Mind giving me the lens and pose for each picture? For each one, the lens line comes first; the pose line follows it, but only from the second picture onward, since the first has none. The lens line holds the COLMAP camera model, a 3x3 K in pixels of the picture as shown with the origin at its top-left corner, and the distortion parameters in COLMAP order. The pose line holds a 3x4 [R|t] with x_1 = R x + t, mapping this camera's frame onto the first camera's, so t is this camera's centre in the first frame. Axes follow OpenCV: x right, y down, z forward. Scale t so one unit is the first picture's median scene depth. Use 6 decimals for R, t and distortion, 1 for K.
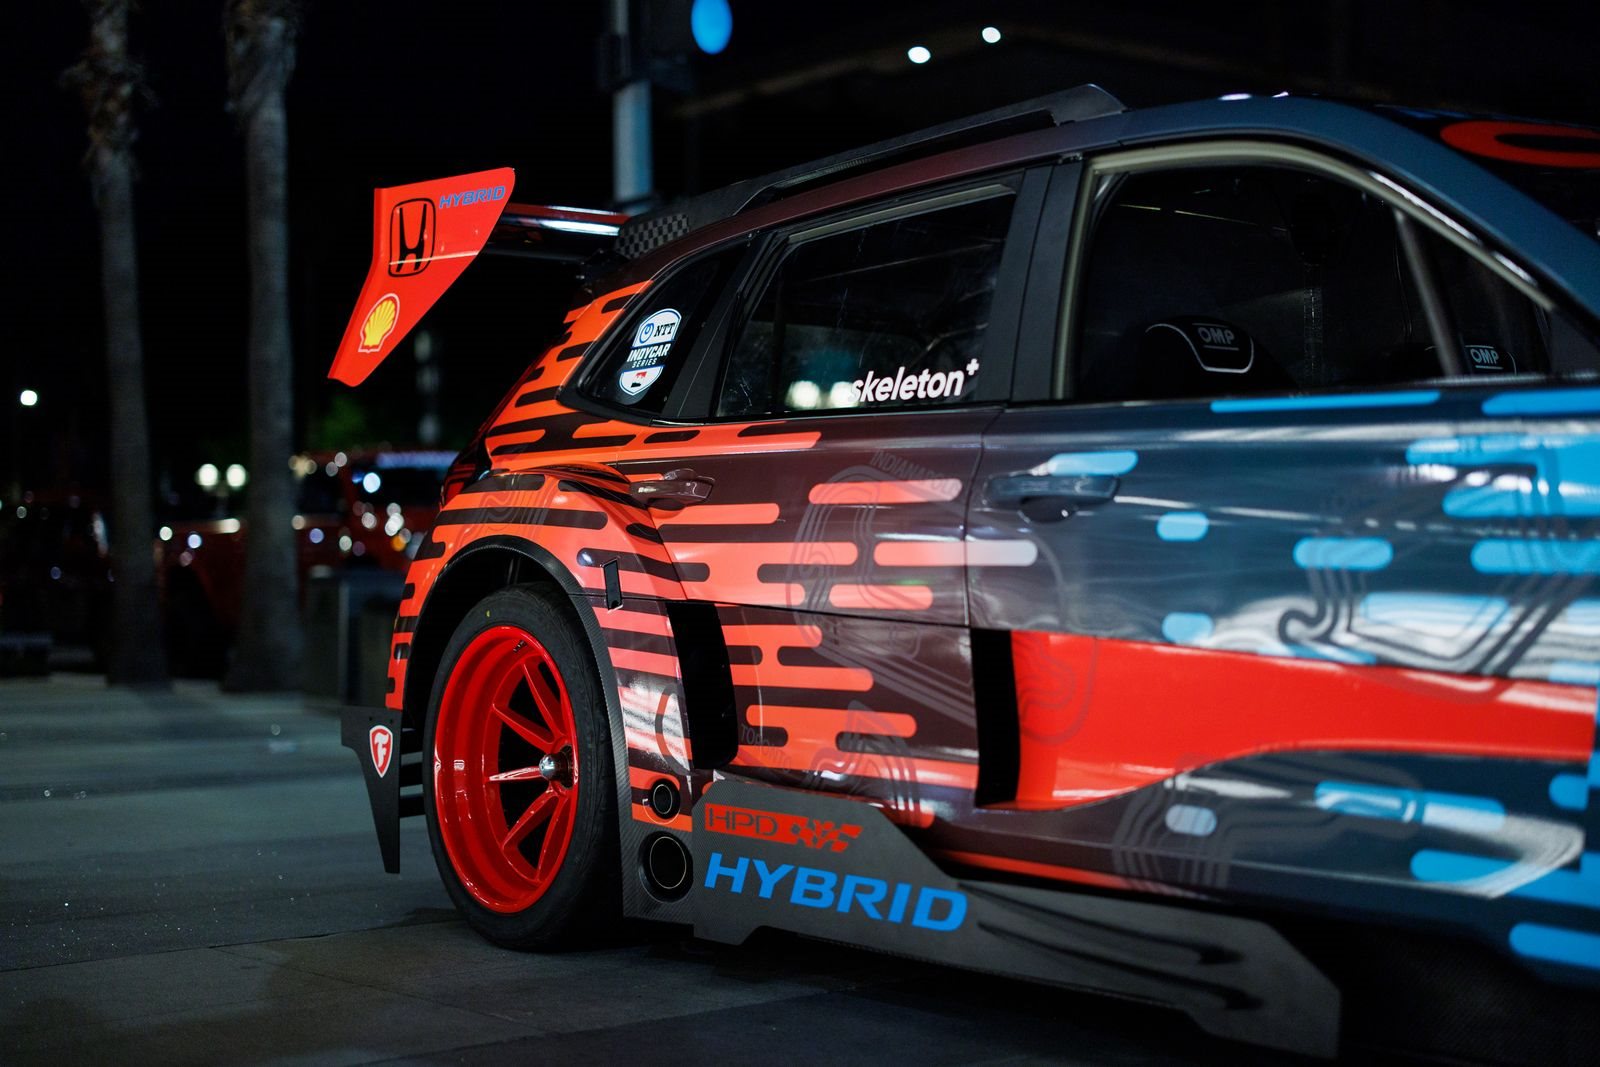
lens RADIAL K [[2248.0, 0, 800.0], [0, 2248.0, 533.5], [0, 0, 1]] dist [-0.076739, 0.345829]
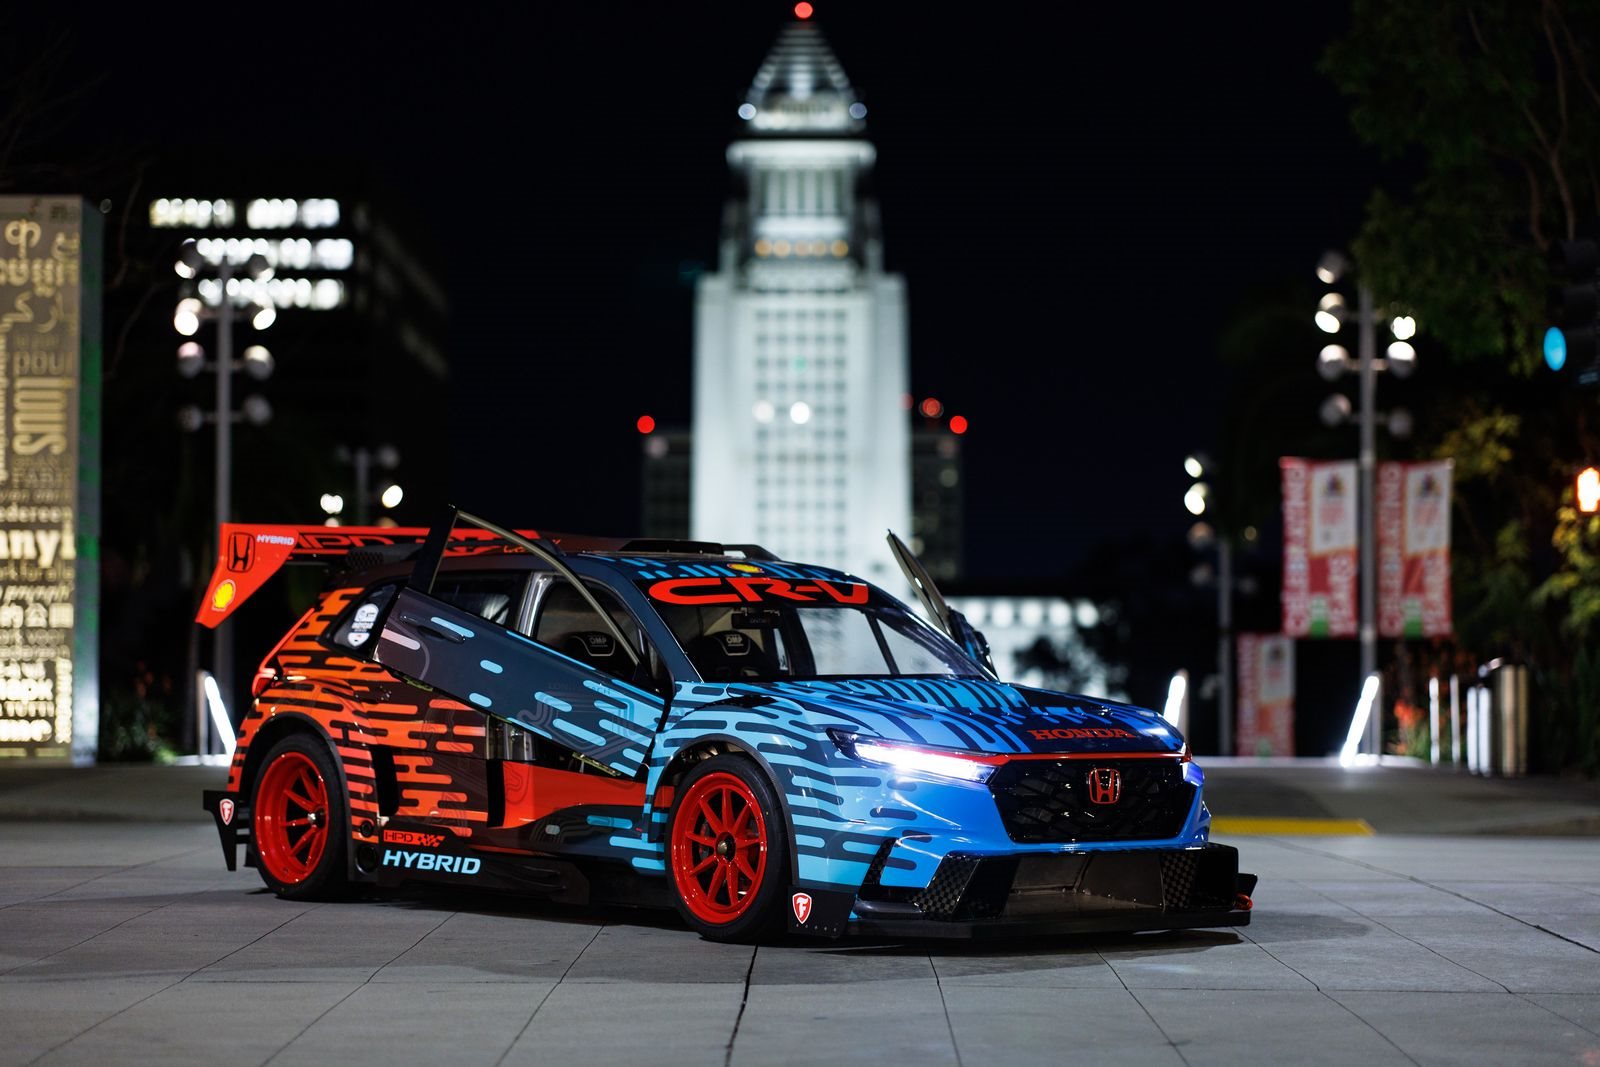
lens RADIAL K [[3848.6, 0, 800.0], [0, 3848.6, 533.5], [0, 0, 1]] dist [0.172932, -0.748311]
pose [[0.998131, 0.018709, 0.058171, 0.146382], [-0.018698, 0.999825, -0.000738, -0.190338], [-0.058174, -0.000351, 0.998306, -2.957727]]
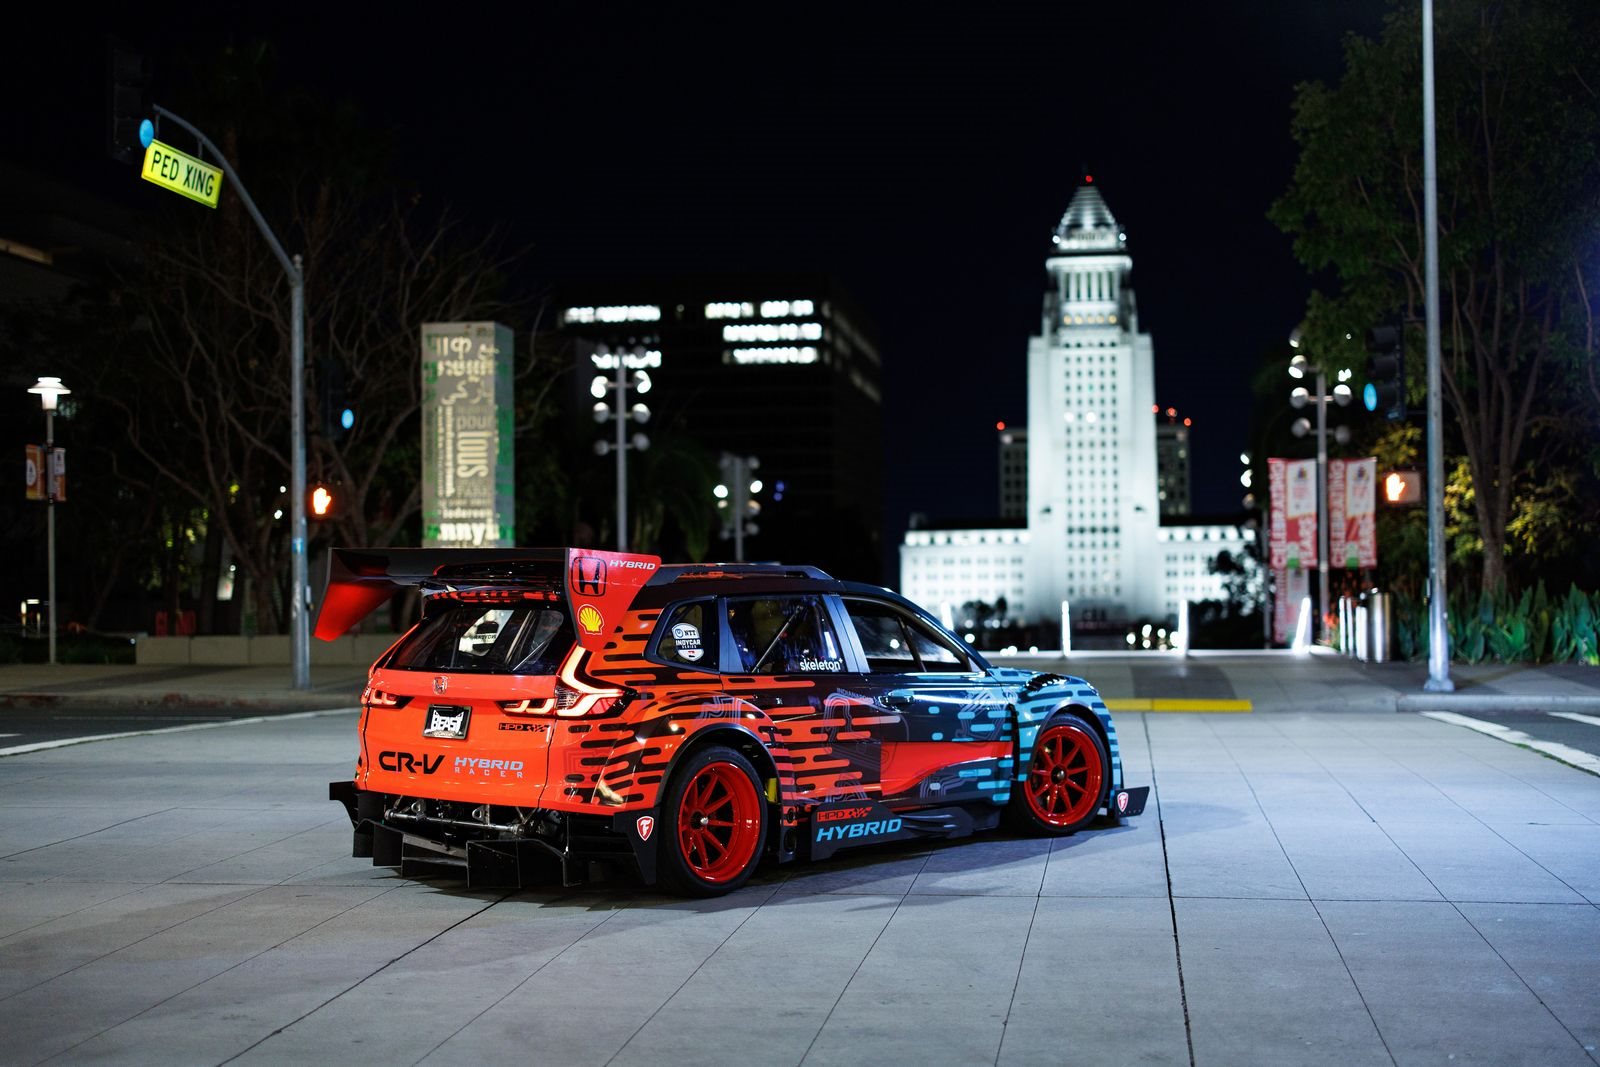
lens RADIAL K [[2252.0, 0, 800.0], [0, 2252.0, 533.5], [0, 0, 1]] dist [-0.040807, 0.074377]
pose [[0.996944, 0.001179, -0.078116, 0.826438], [0.000412, 0.999793, 0.020341, -0.303975], [0.078124, -0.020311, 0.996737, -2.481658]]
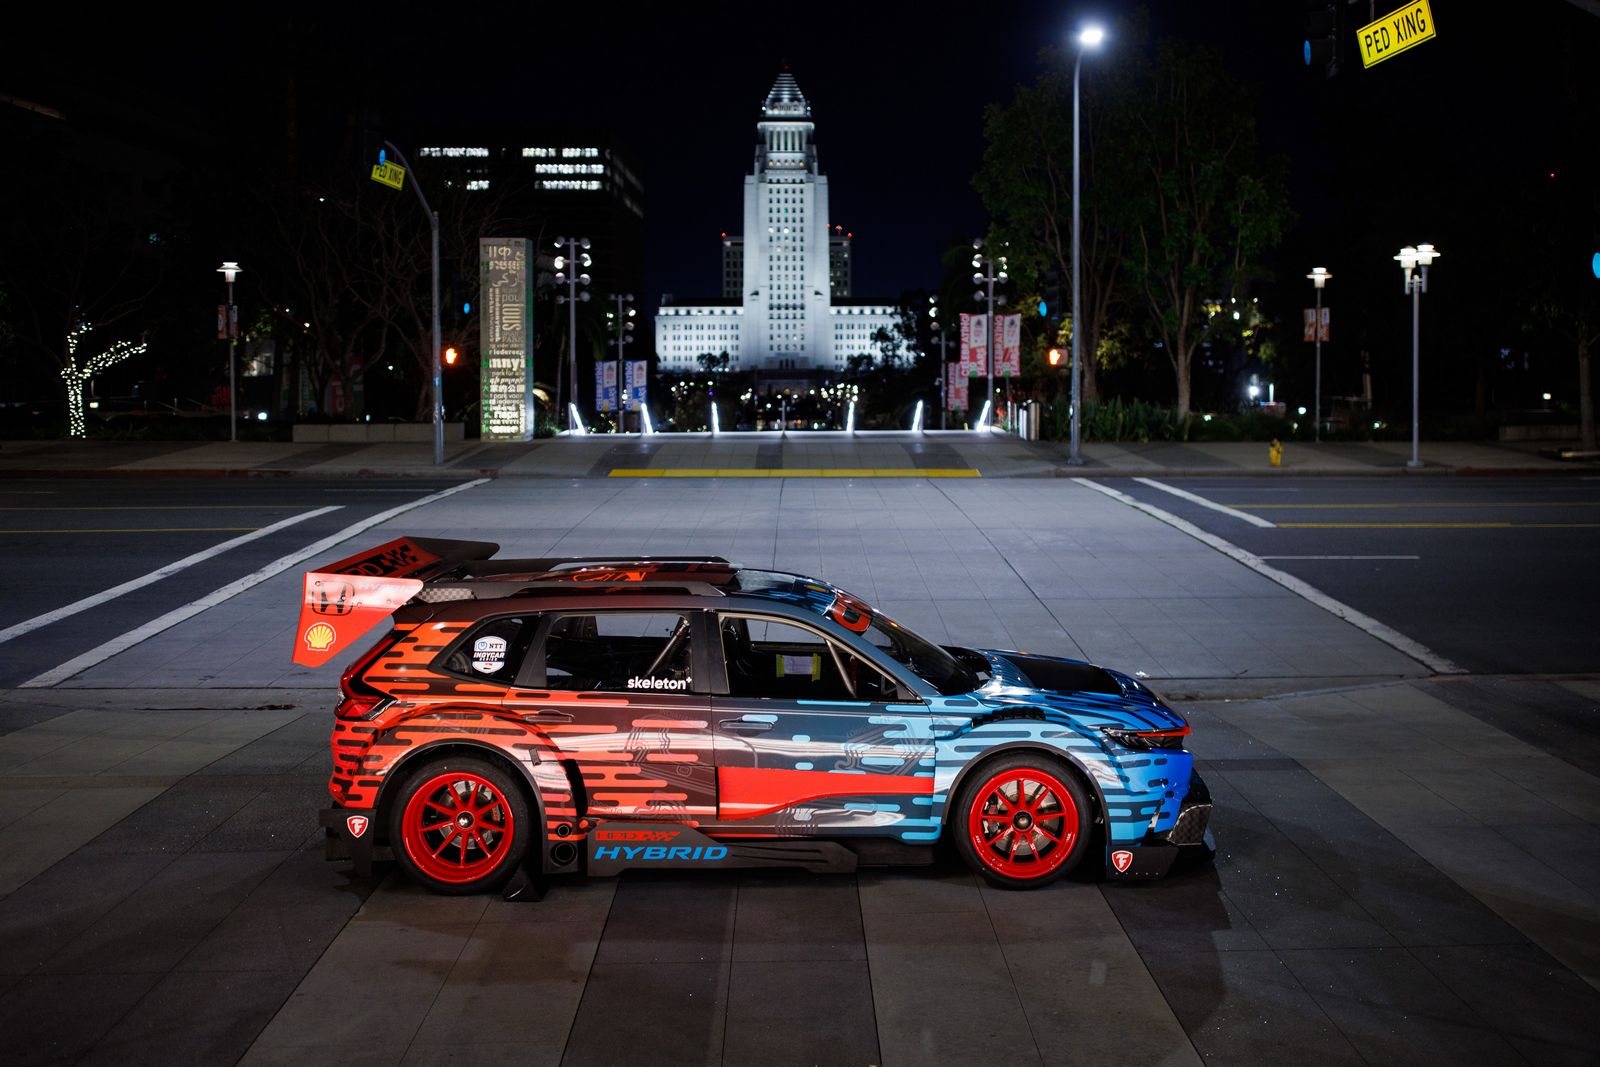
lens RADIAL K [[1556.8, 0, 907.0], [0, 1556.8, 379.8], [0, 0, 1]] dist [-0.011972, 0.005752]
pose [[0.990698, 0.008298, 0.135826, 0.074728], [-0.017773, 0.997479, 0.068696, -0.753556], [-0.134913, -0.070471, 0.988348, -4.184660]]
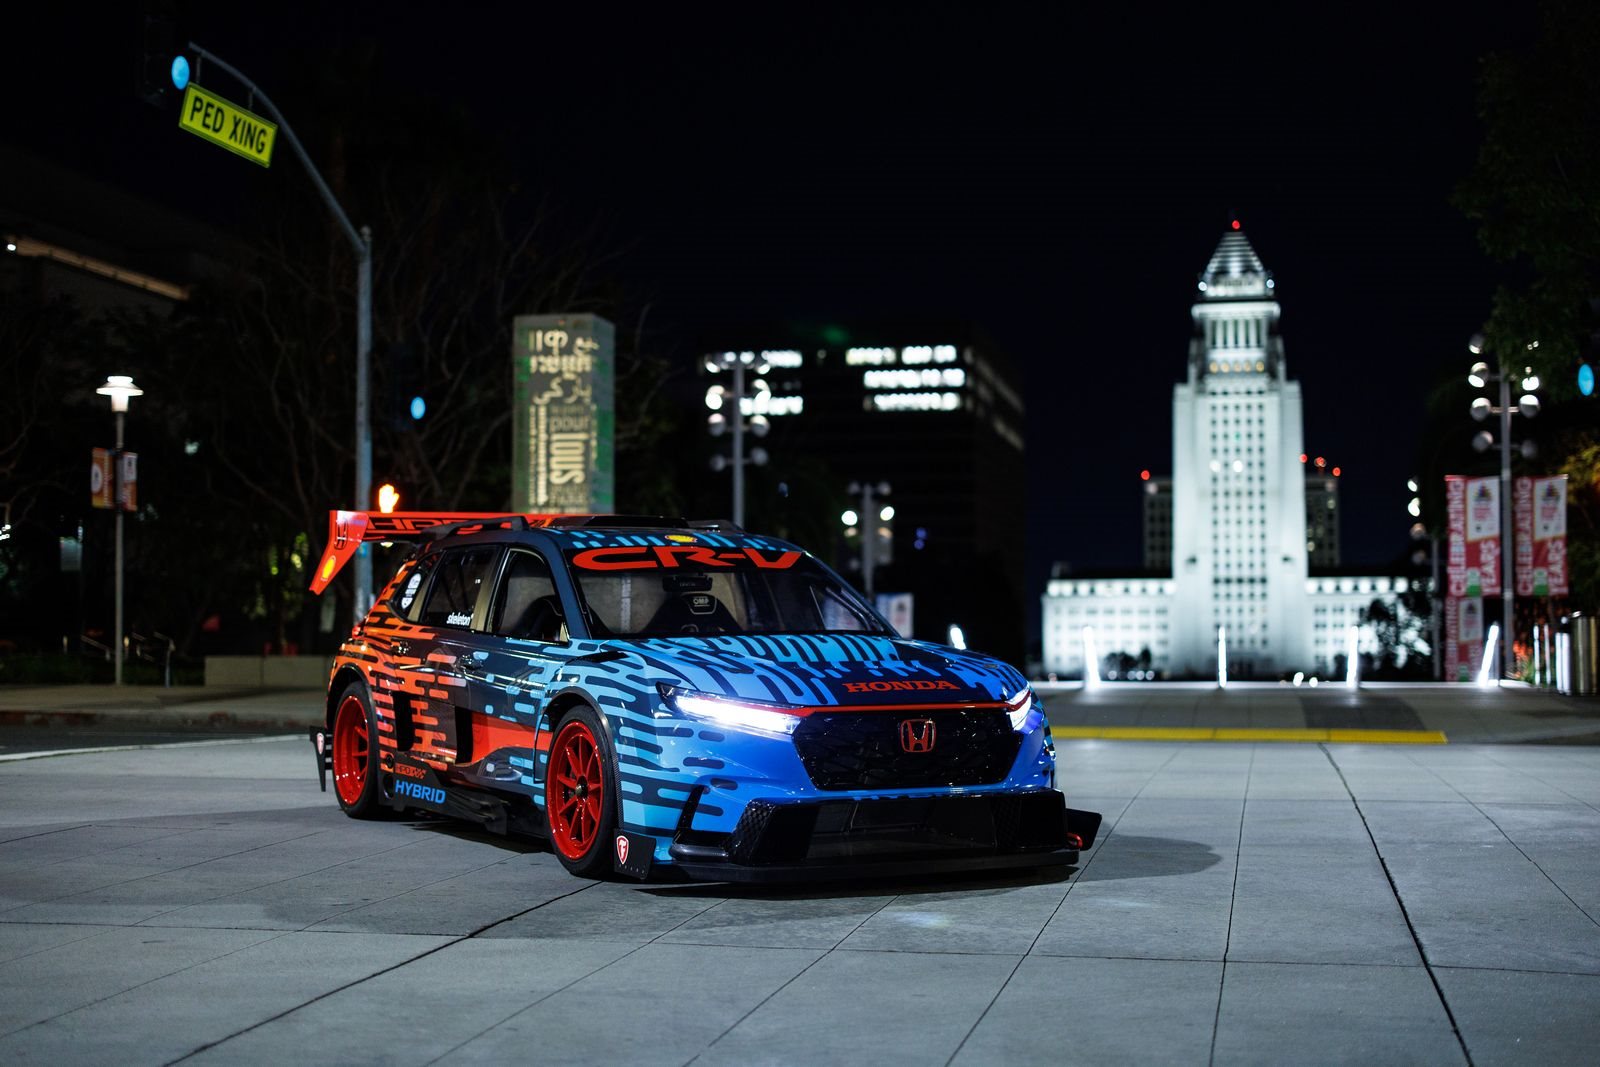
lens RADIAL K [[2248.0, 0, 800.0], [0, 2248.0, 533.5], [0, 0, 1]] dist [-0.076739, 0.345829]
pose [[0.989959, 0.004849, -0.141271, 0.816154], [-0.005260, 0.999983, -0.002535, -0.157512], [0.141256, 0.003253, 0.989968, -1.646176]]
